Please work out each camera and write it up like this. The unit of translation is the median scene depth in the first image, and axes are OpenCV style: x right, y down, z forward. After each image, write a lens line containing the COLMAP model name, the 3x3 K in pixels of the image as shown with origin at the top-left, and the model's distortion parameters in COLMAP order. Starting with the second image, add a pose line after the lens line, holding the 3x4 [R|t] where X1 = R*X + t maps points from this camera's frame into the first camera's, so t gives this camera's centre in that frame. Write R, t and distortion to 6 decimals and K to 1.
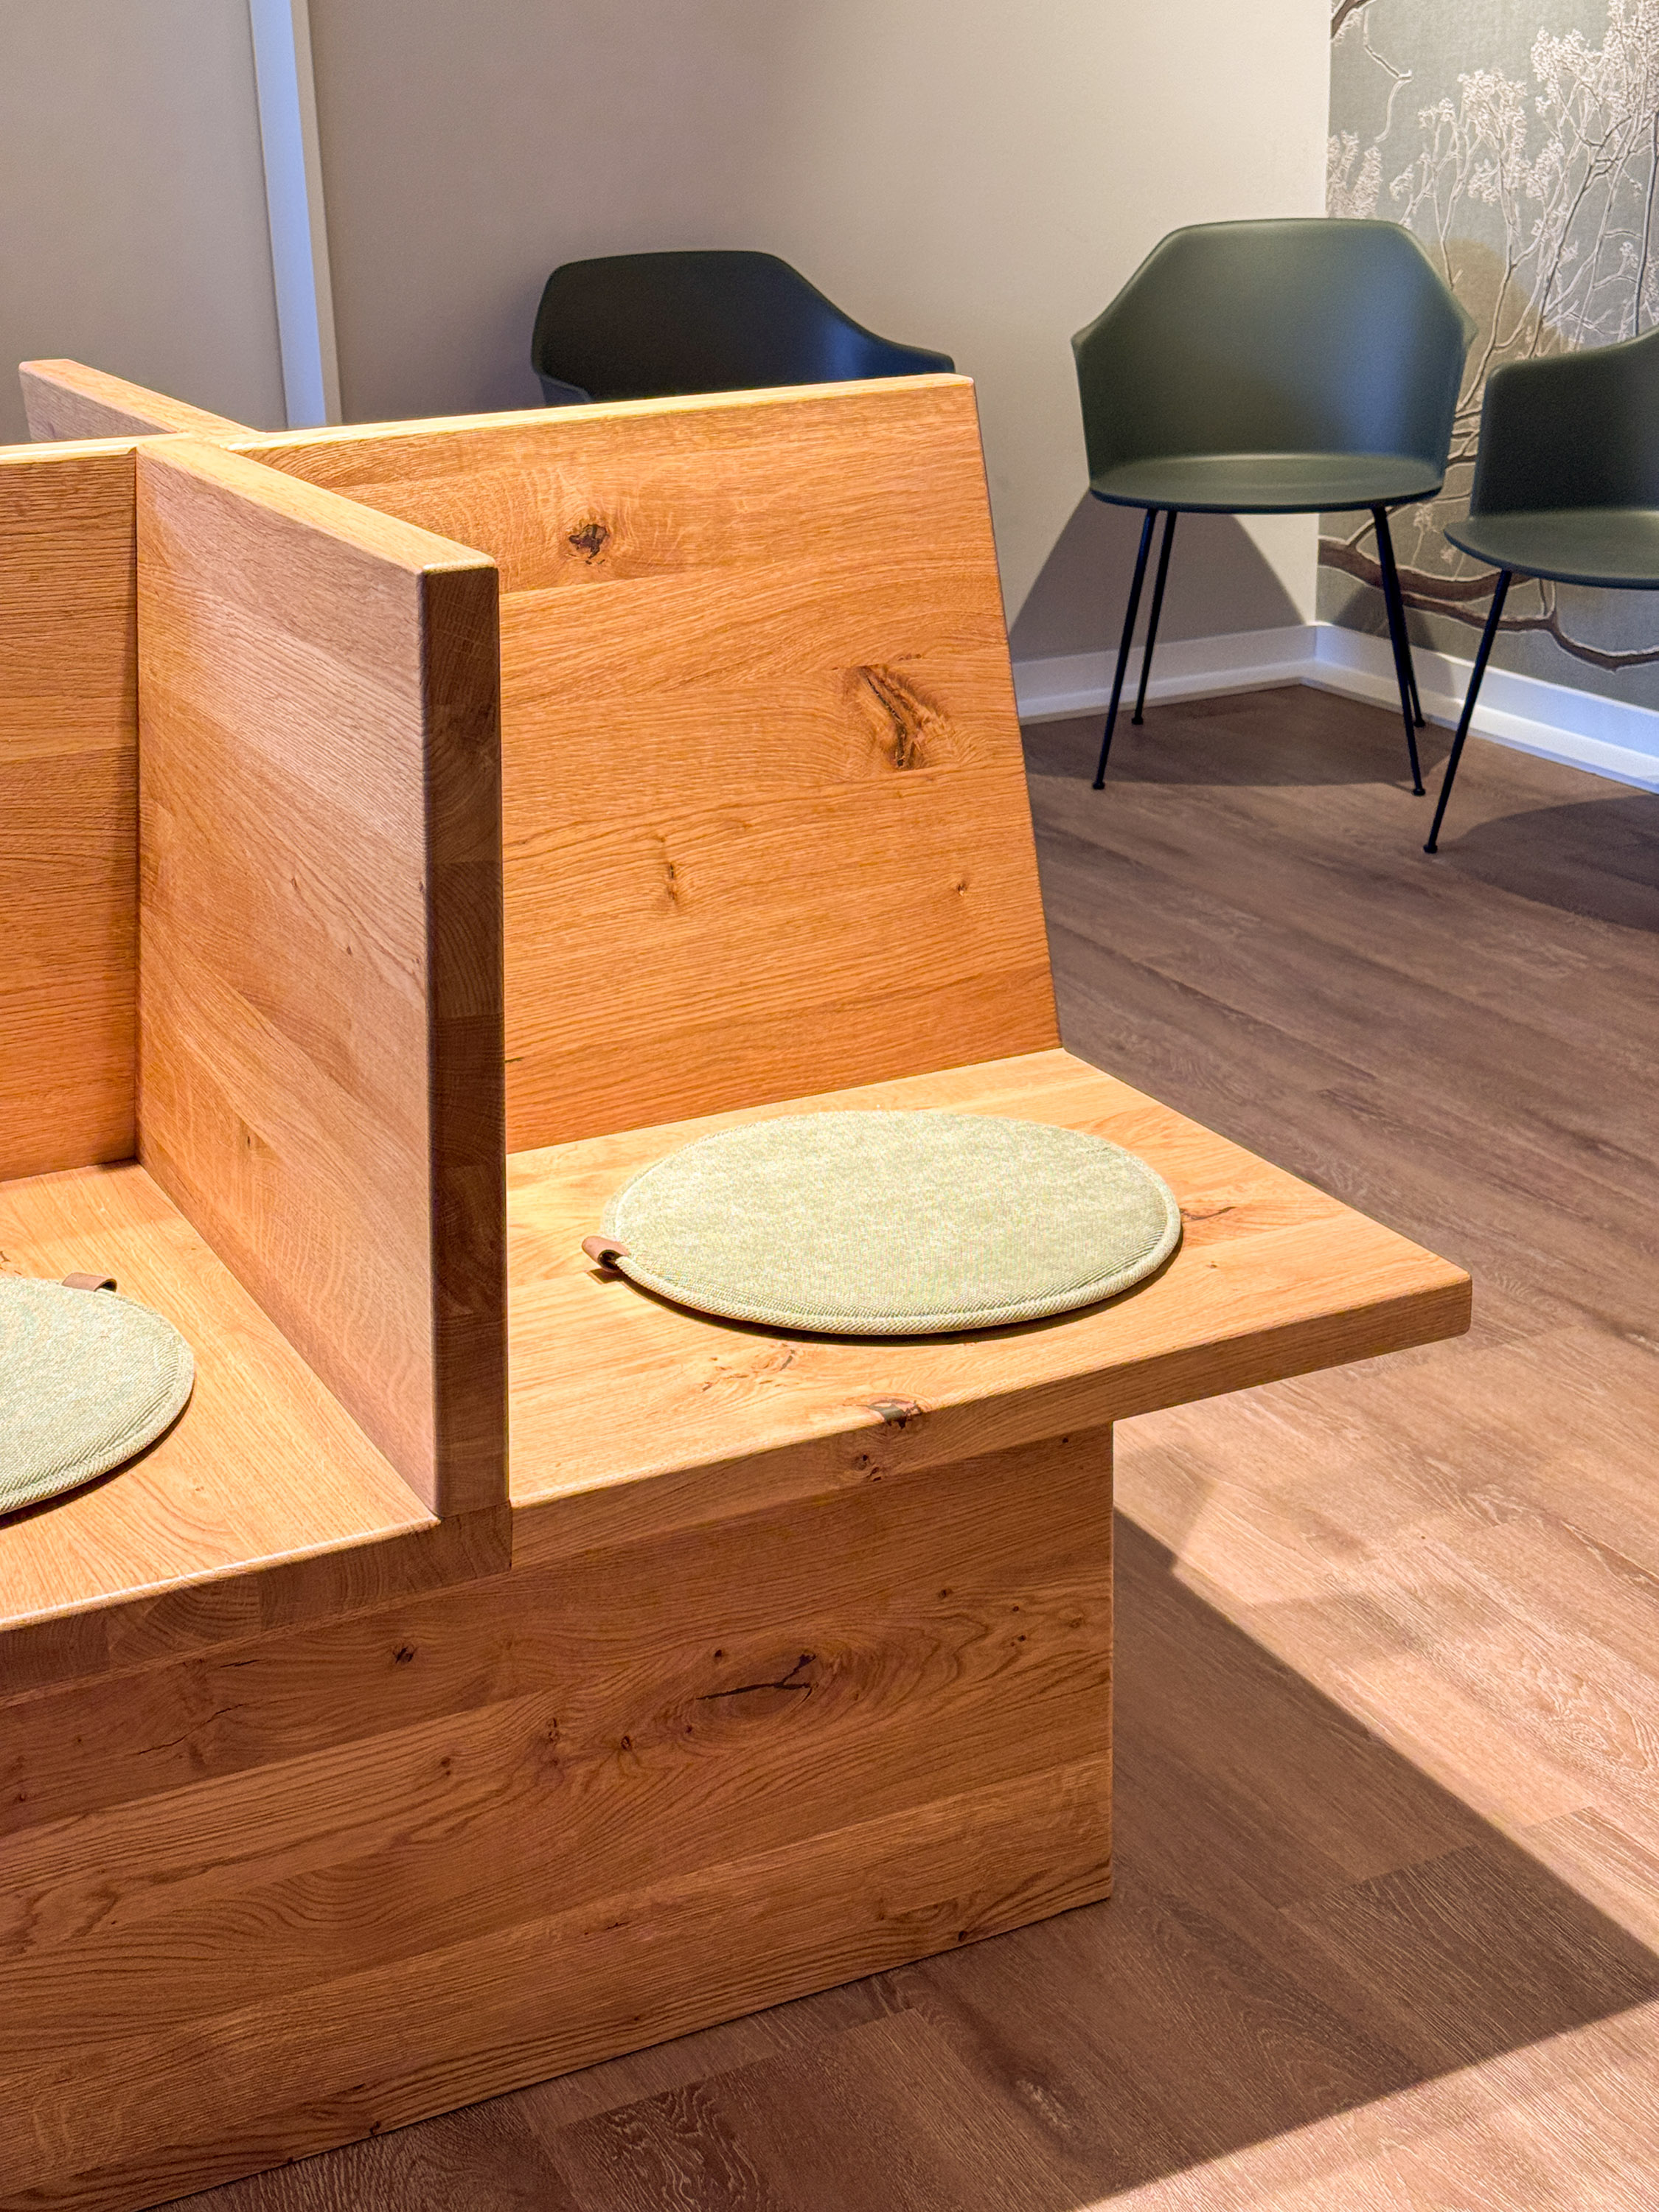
lens RADIAL K [[3147.7, 0, 821.7], [0, 3147.7, 1093.9], [0, 0, 1]] dist [0.013014, 0.000000]
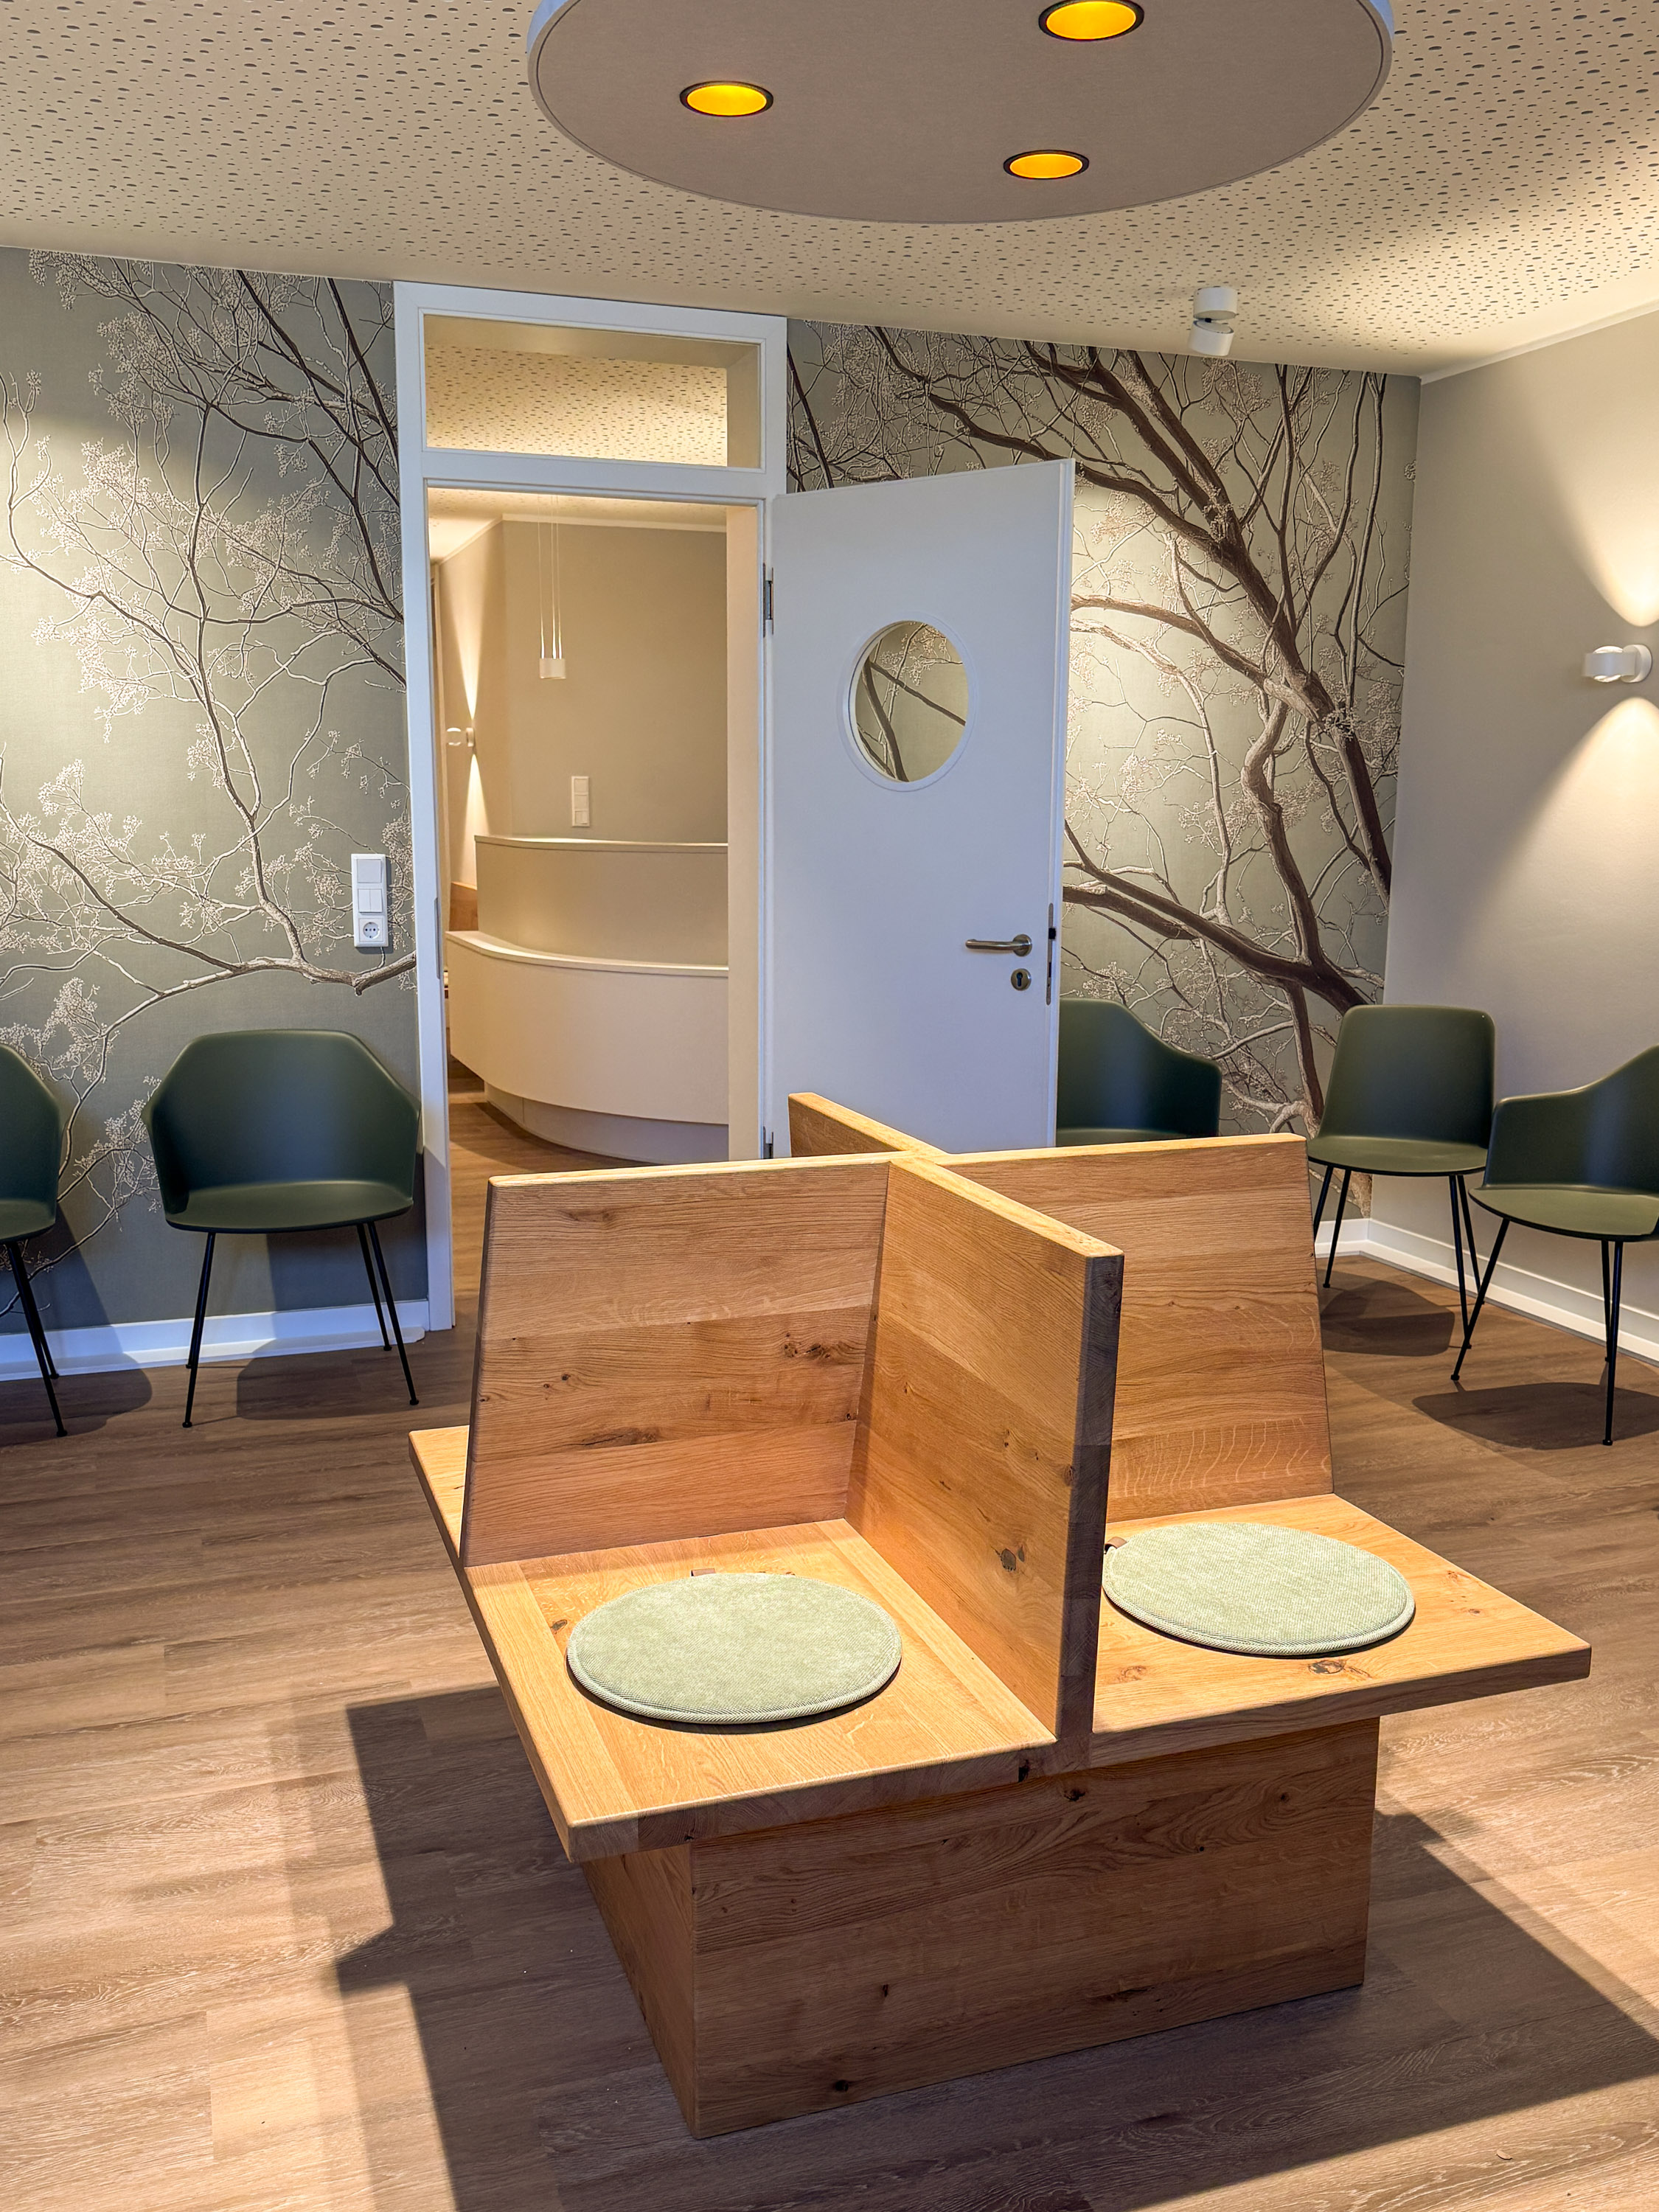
lens RADIAL K [[1887.1, 0, 823.1], [0, 1887.1, 1154.8], [0, 0, 1]] dist [0.004770, -0.003881]
pose [[0.121413, -0.154837, 0.980451, -0.546416], [0.324874, 0.939554, 0.108148, -0.142918], [-0.937932, 0.305392, 0.164376, 0.346947]]
